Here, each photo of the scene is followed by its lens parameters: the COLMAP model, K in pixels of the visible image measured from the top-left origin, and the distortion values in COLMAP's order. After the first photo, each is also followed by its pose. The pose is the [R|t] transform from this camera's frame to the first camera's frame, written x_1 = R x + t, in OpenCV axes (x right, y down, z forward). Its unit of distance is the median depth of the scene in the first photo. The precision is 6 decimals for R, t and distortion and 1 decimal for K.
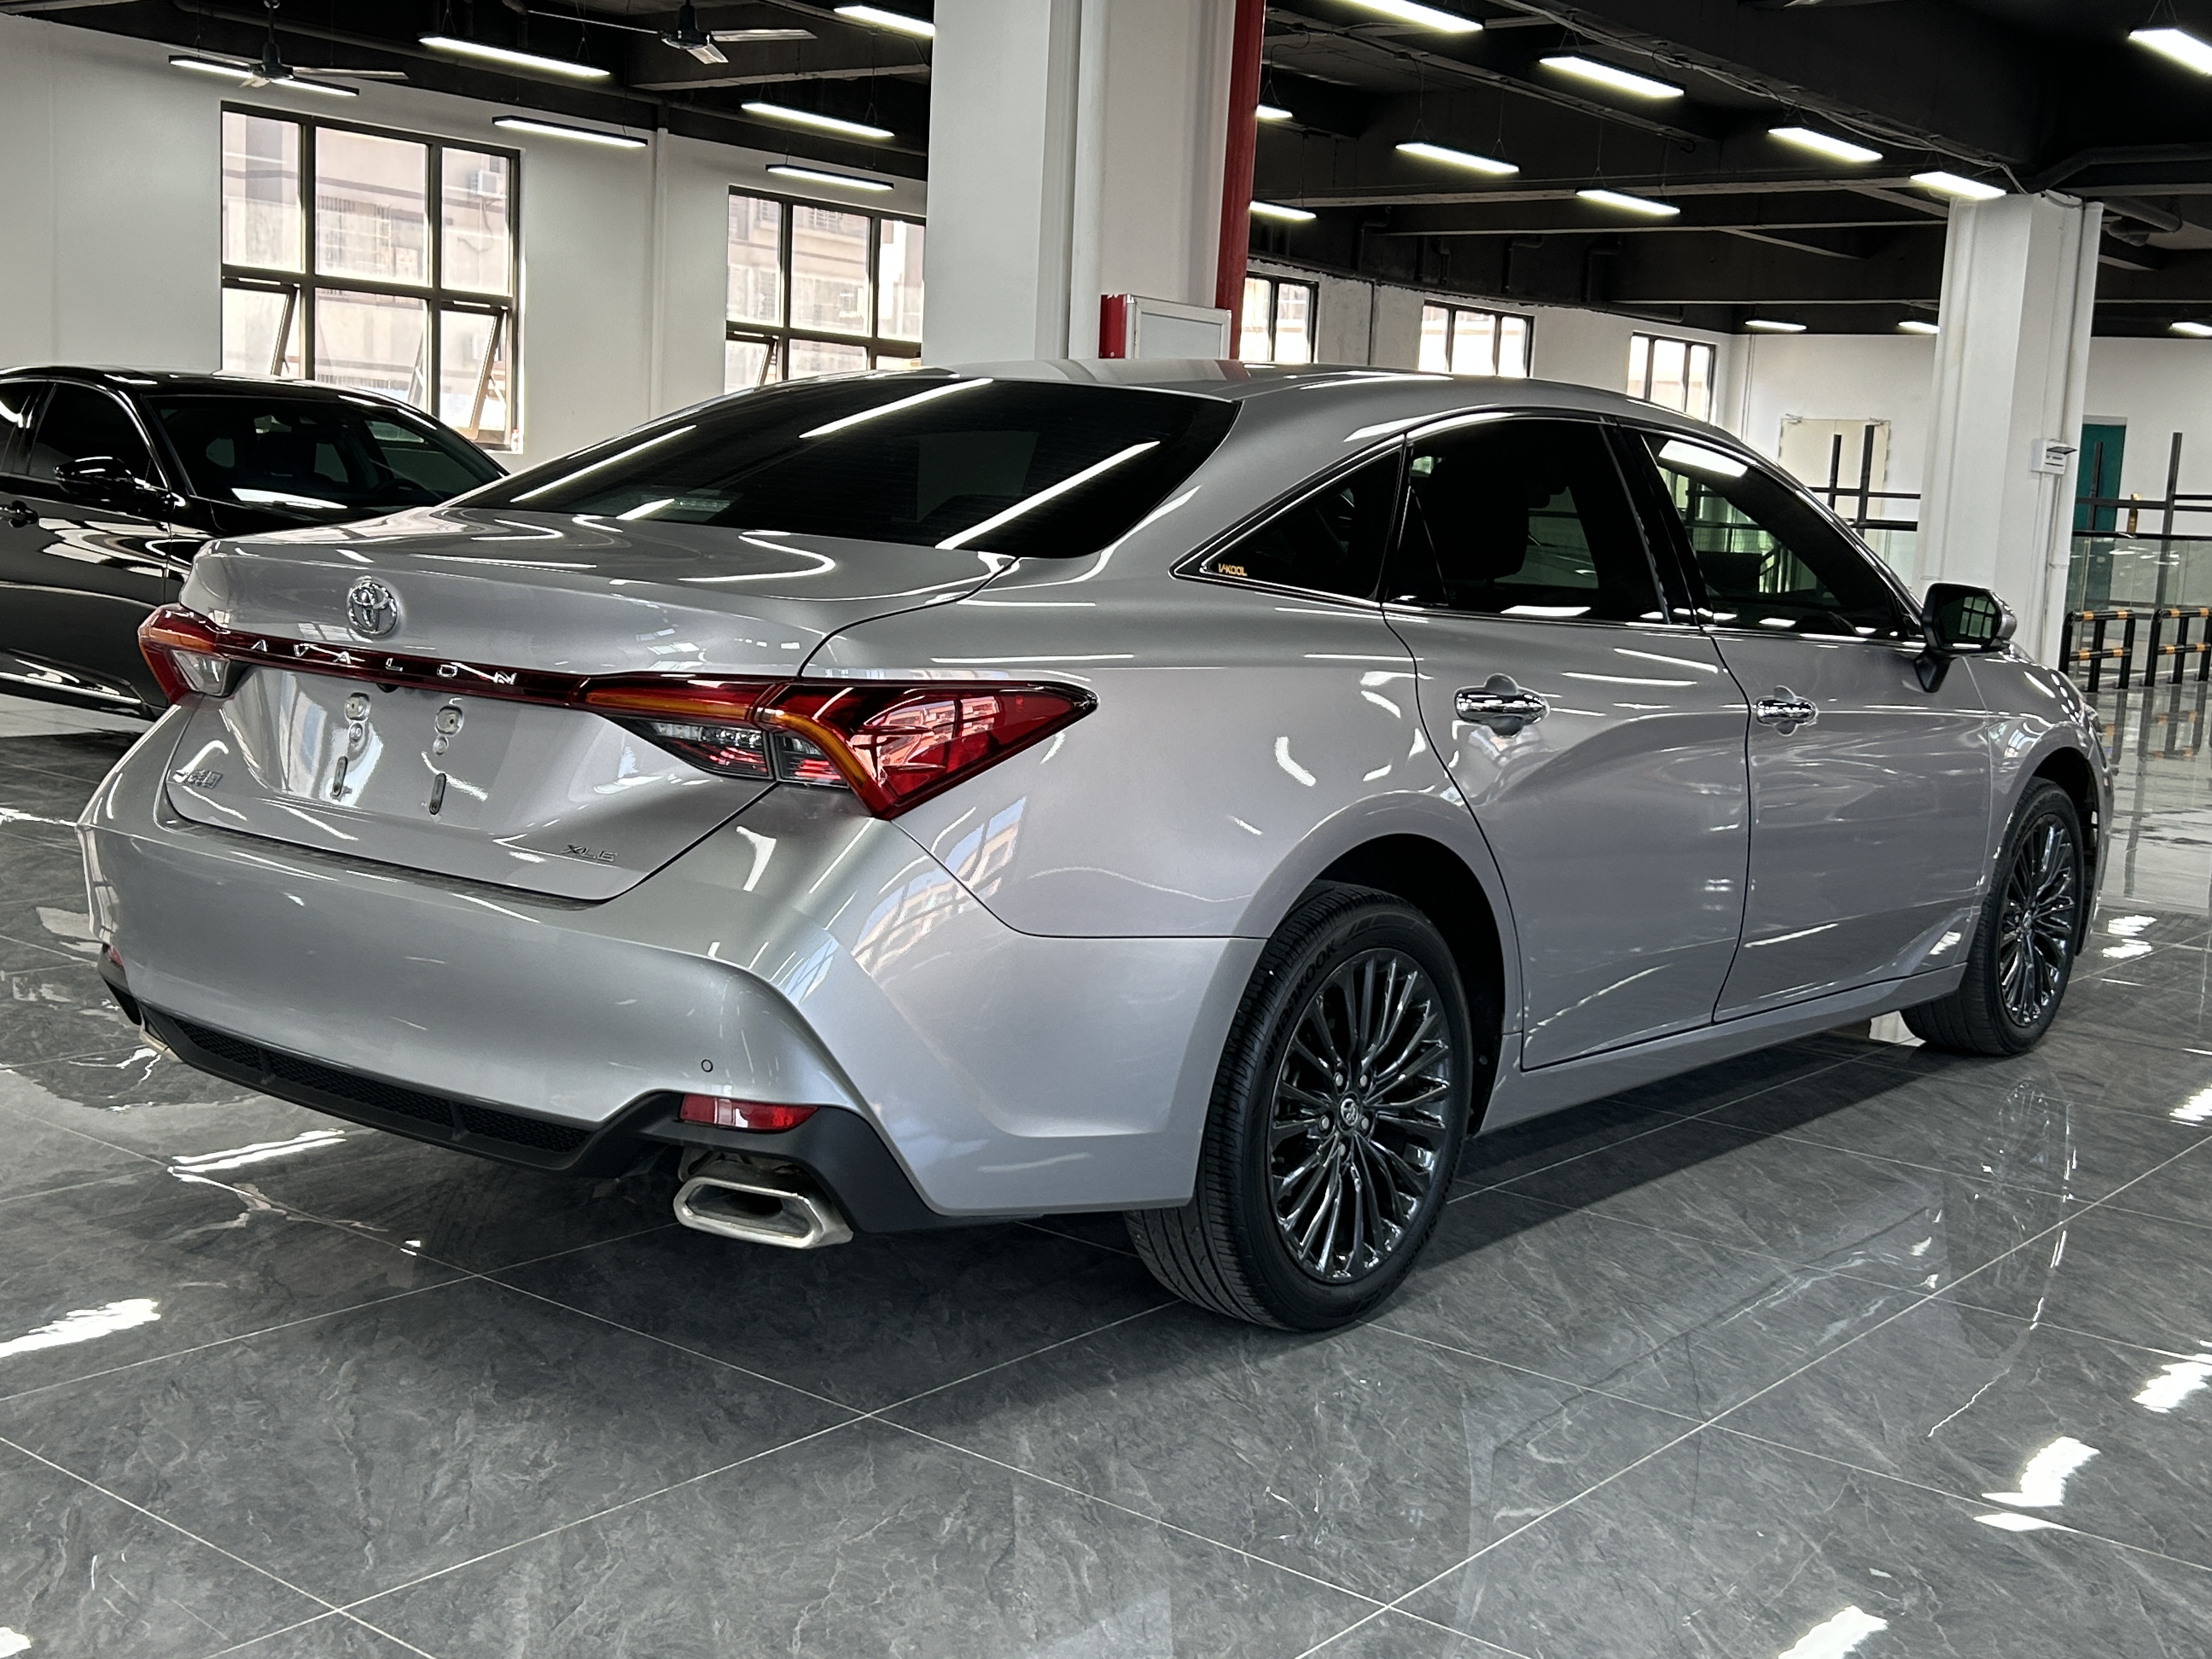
lens RADIAL K [[2589.0, 0, 1104.9], [0, 2589.0, 813.9], [0, 0, 1]] dist [0.031826, 0.000000]
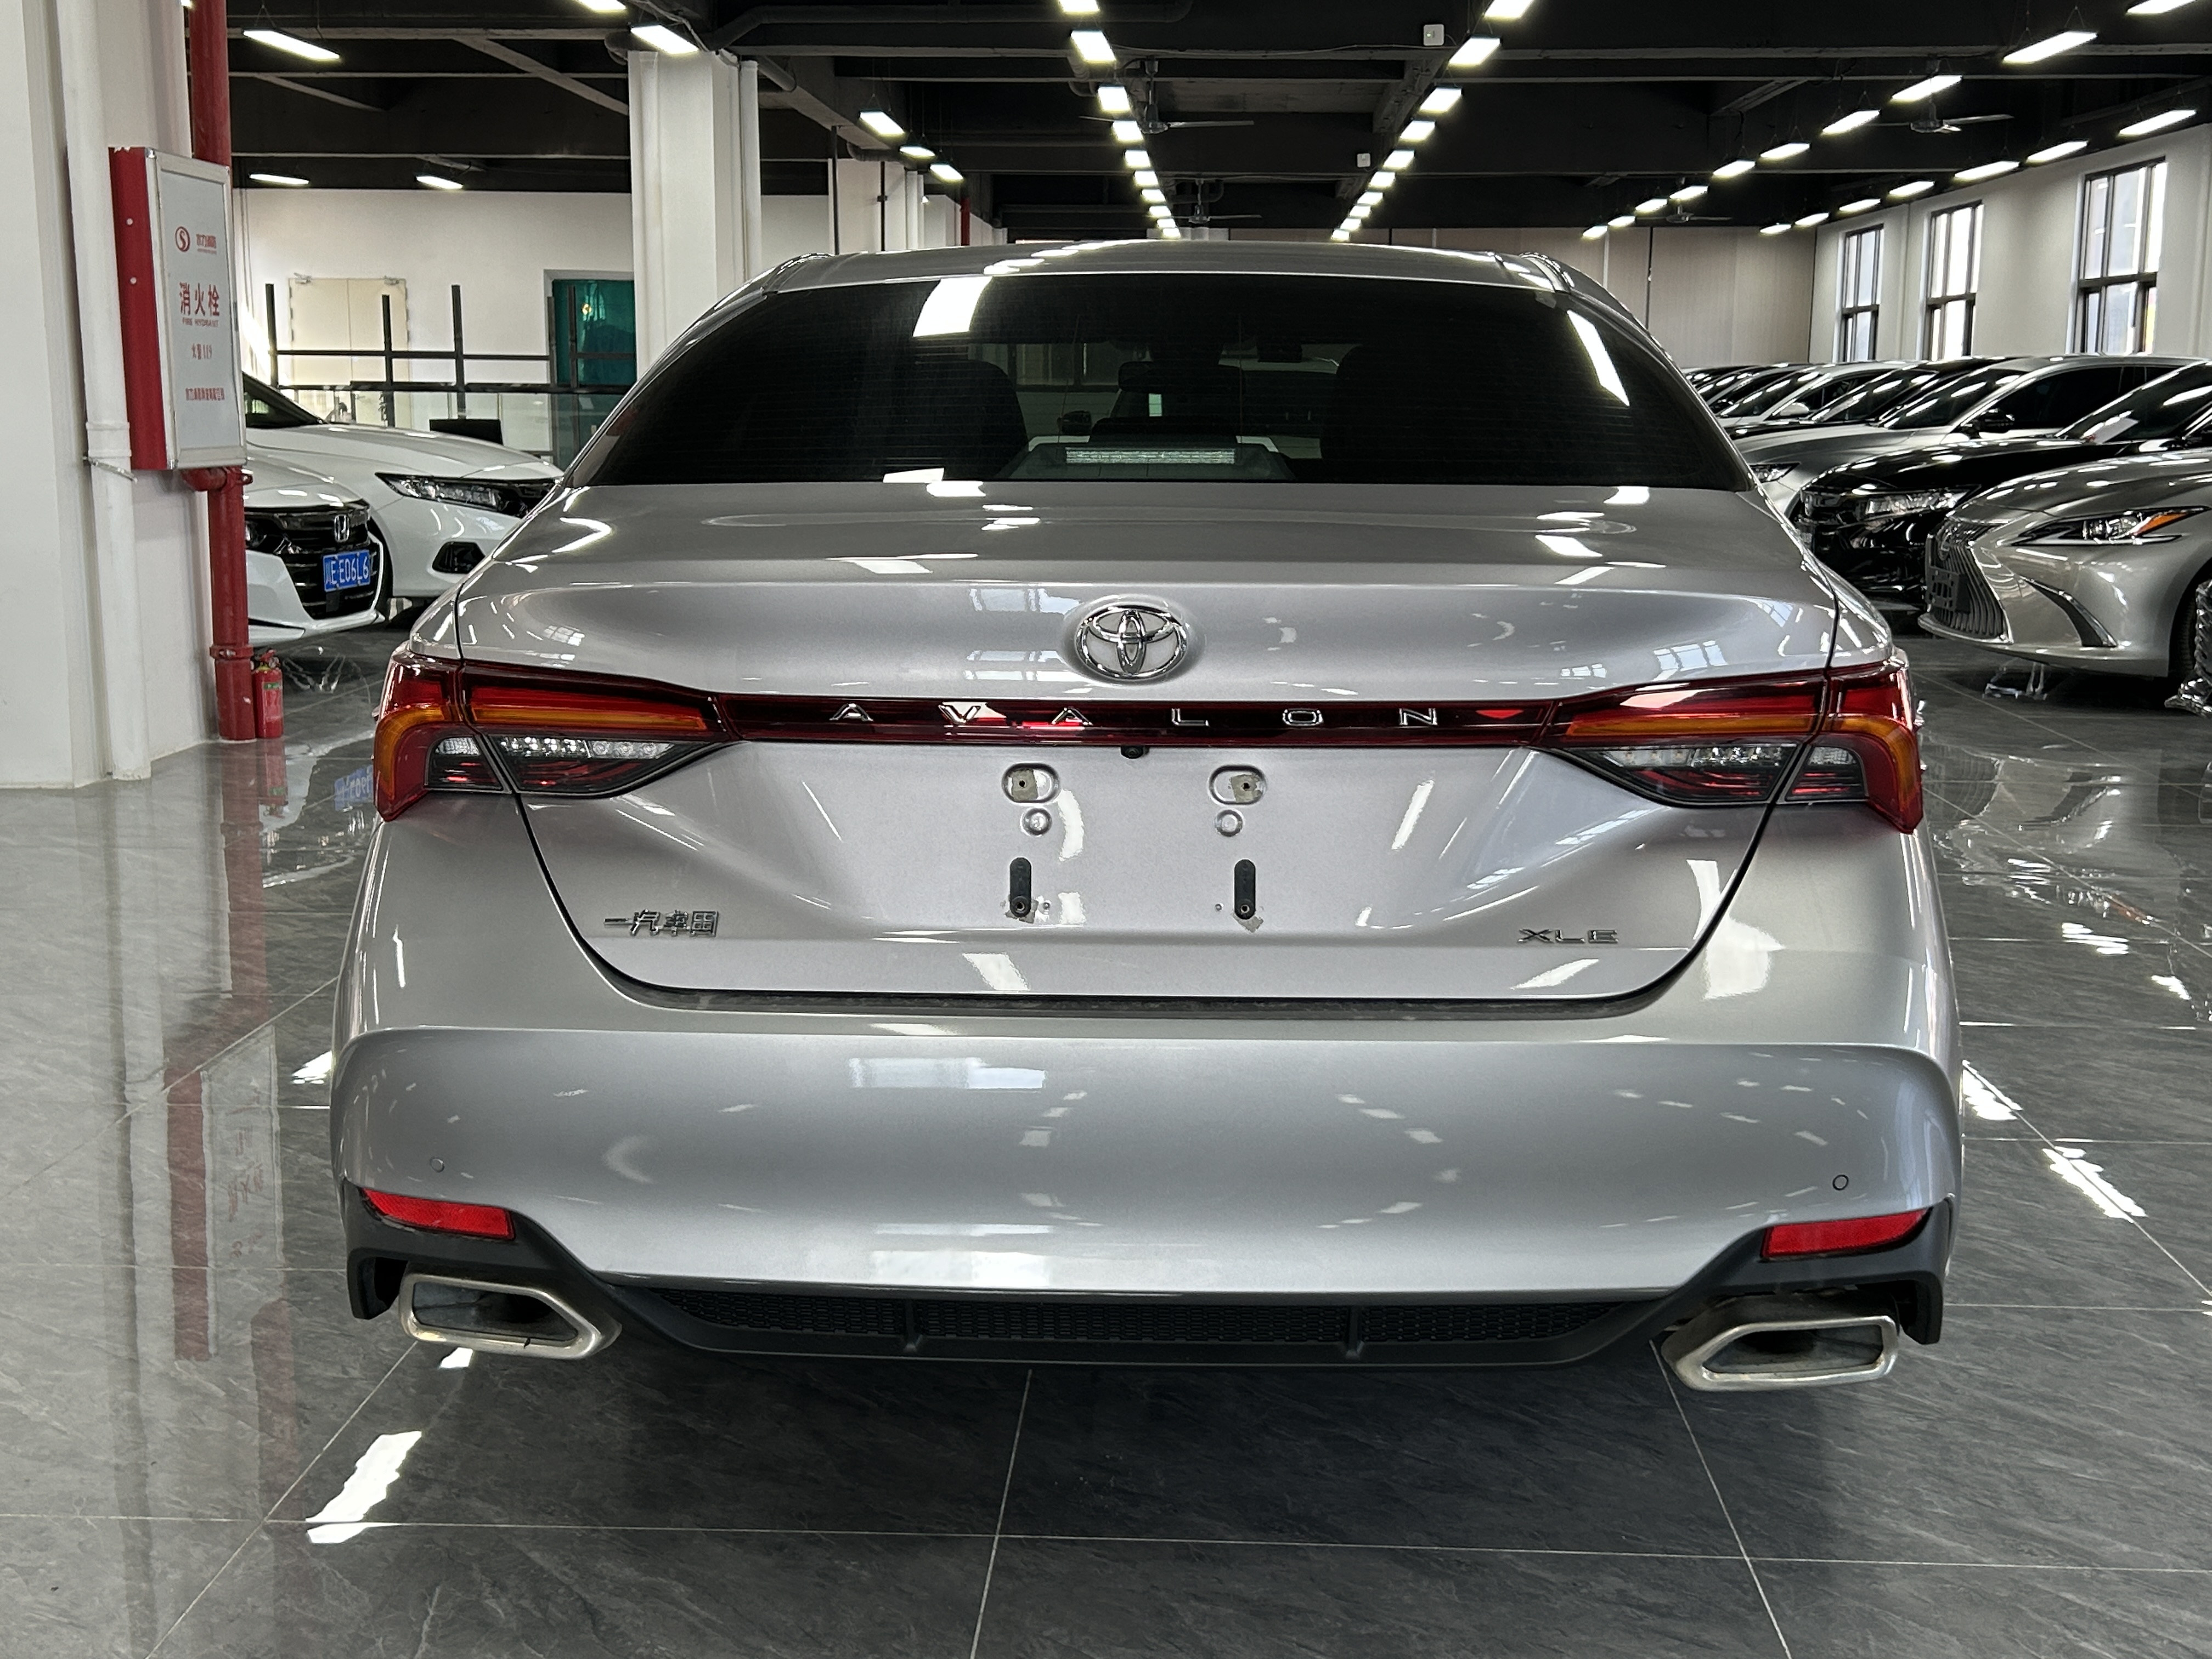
lens RADIAL K [[2589.0, 0, 1109.3], [0, 2589.0, 831.3], [0, 0, 1]] dist [0.031826, 0.000000]
pose [[0.809570, -0.144829, 0.568877, -0.567577], [0.110156, 0.989353, 0.095114, -0.078272], [-0.576595, -0.014336, 0.816904, 0.371190]]
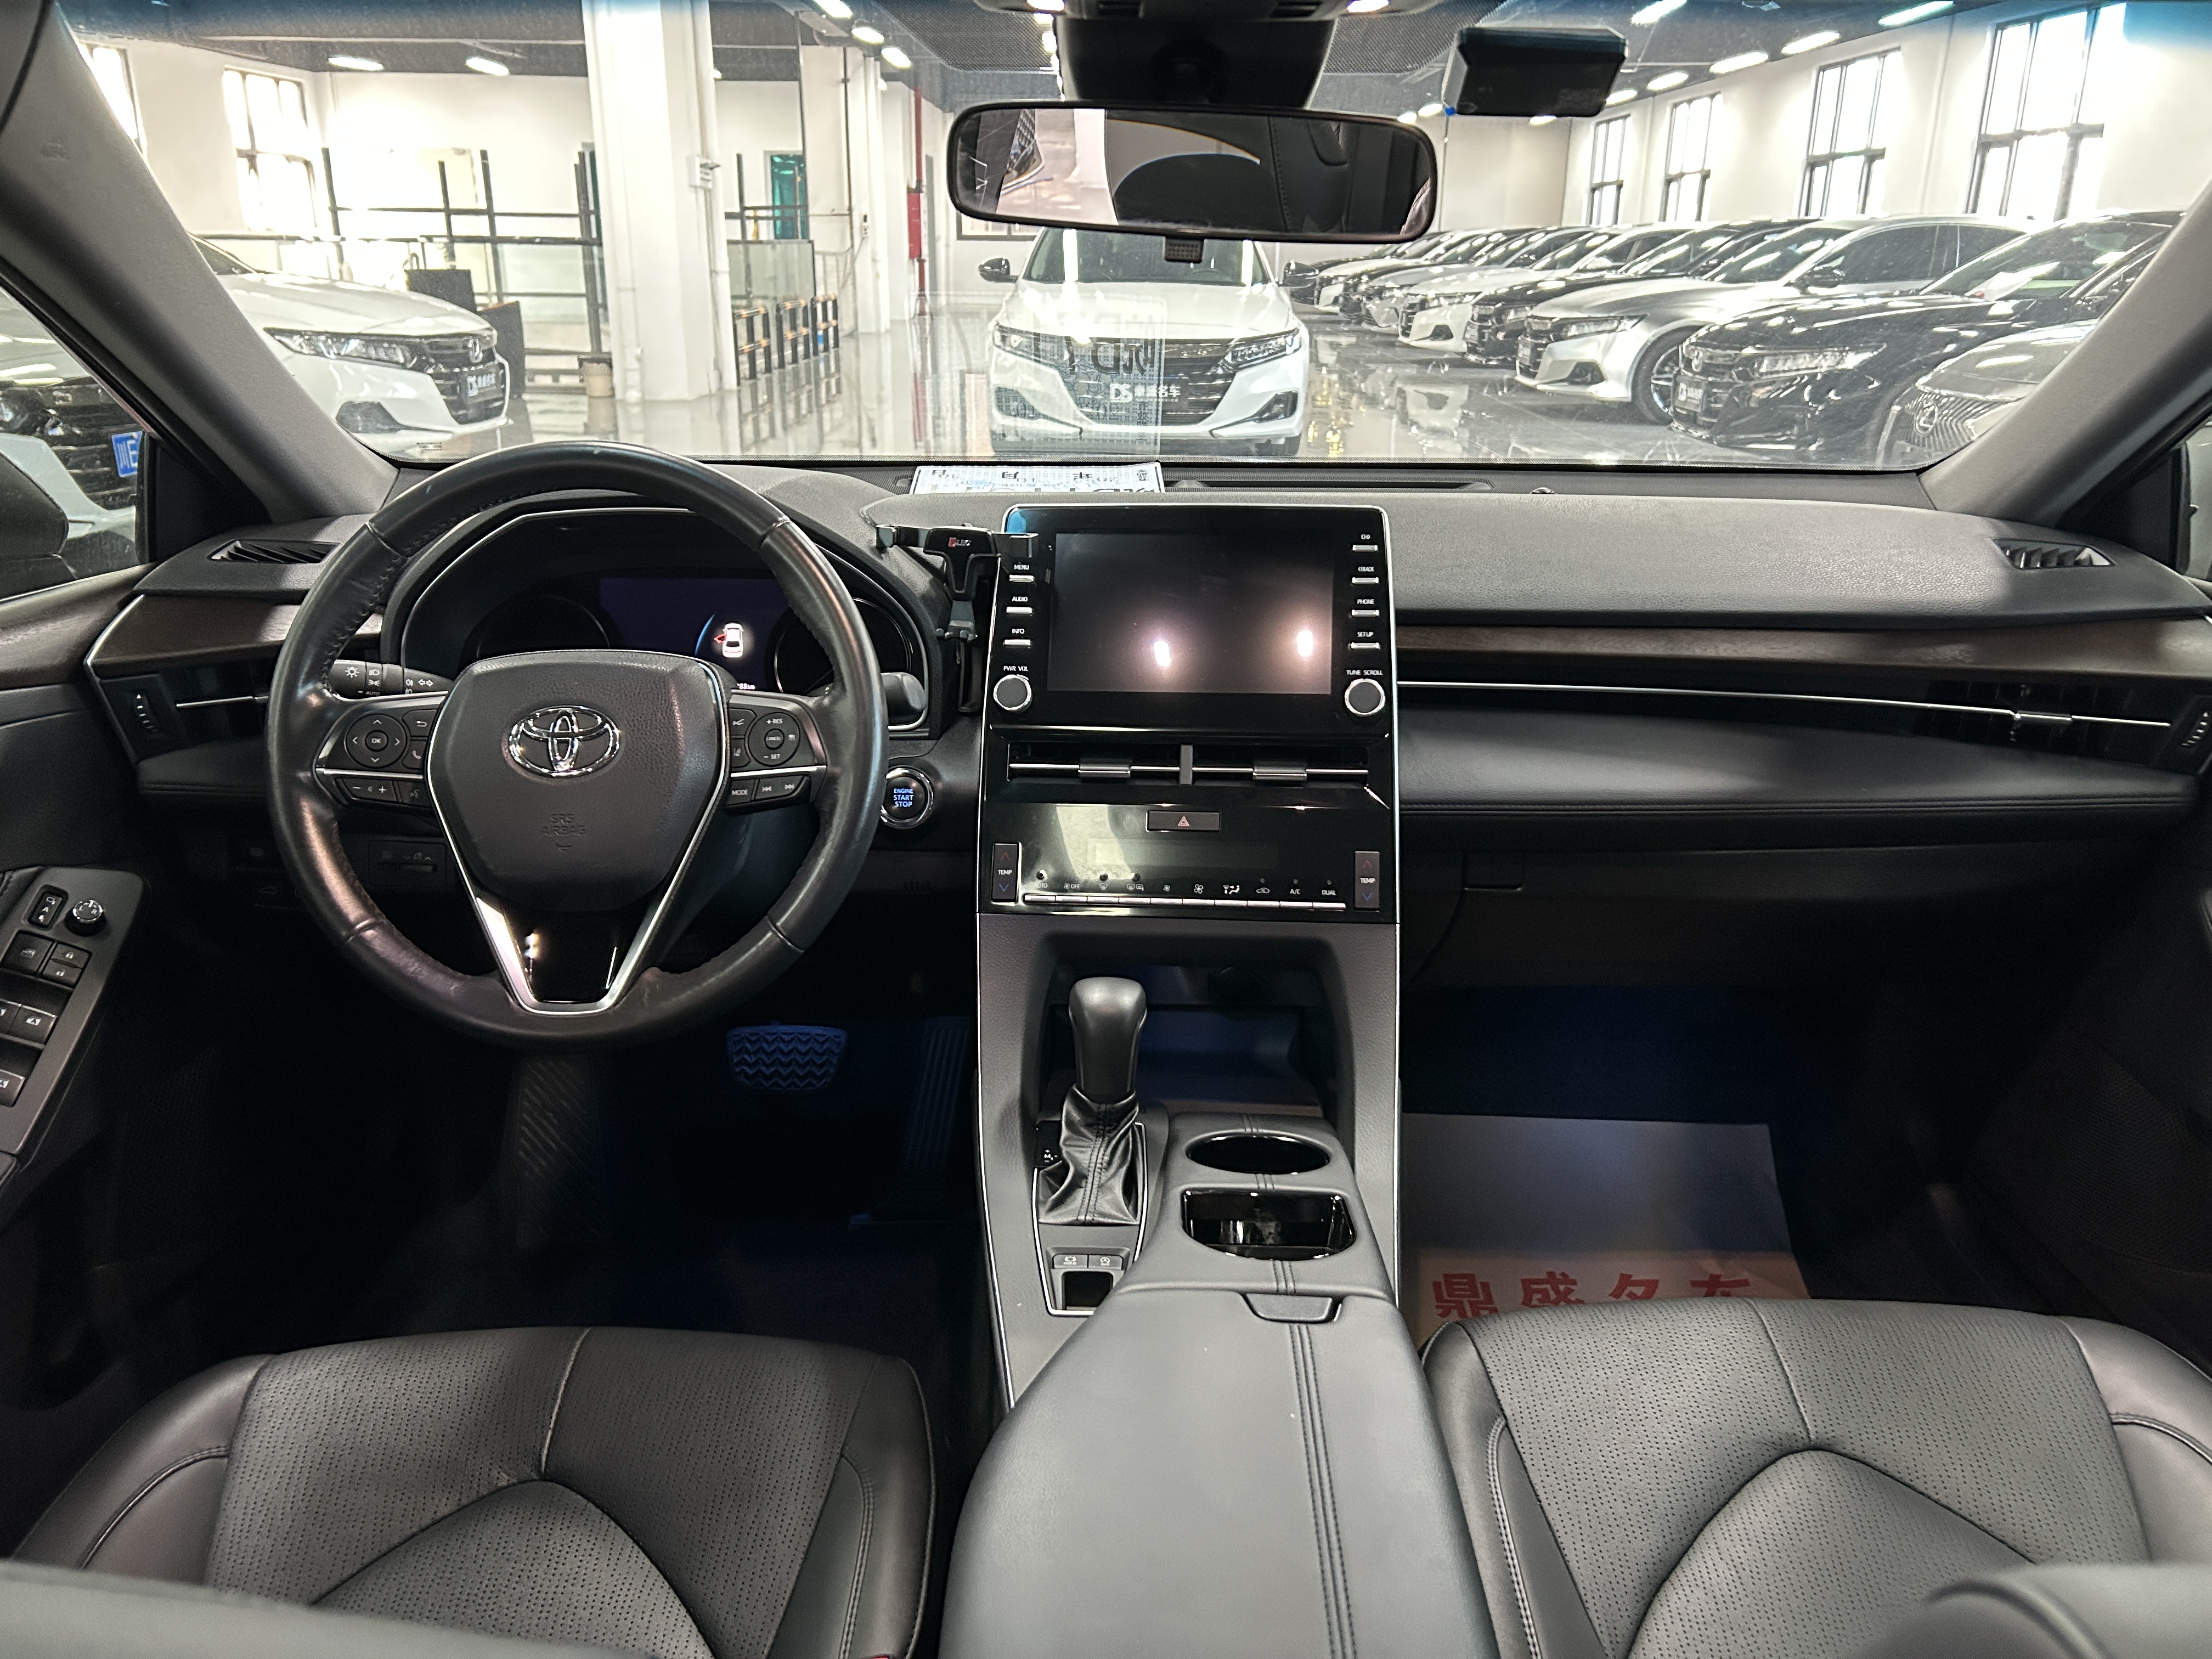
lens RADIAL K [[1680.1, 0, 1110.5], [0, 1680.1, 820.1], [0, 0, 1]] dist [0.038524, -0.029863]
pose [[0.784950, -0.240720, 0.570883, 0.055665], [0.109251, 0.960775, 0.254905, -0.149638], [-0.609851, -0.137718, 0.780459, 1.210703]]
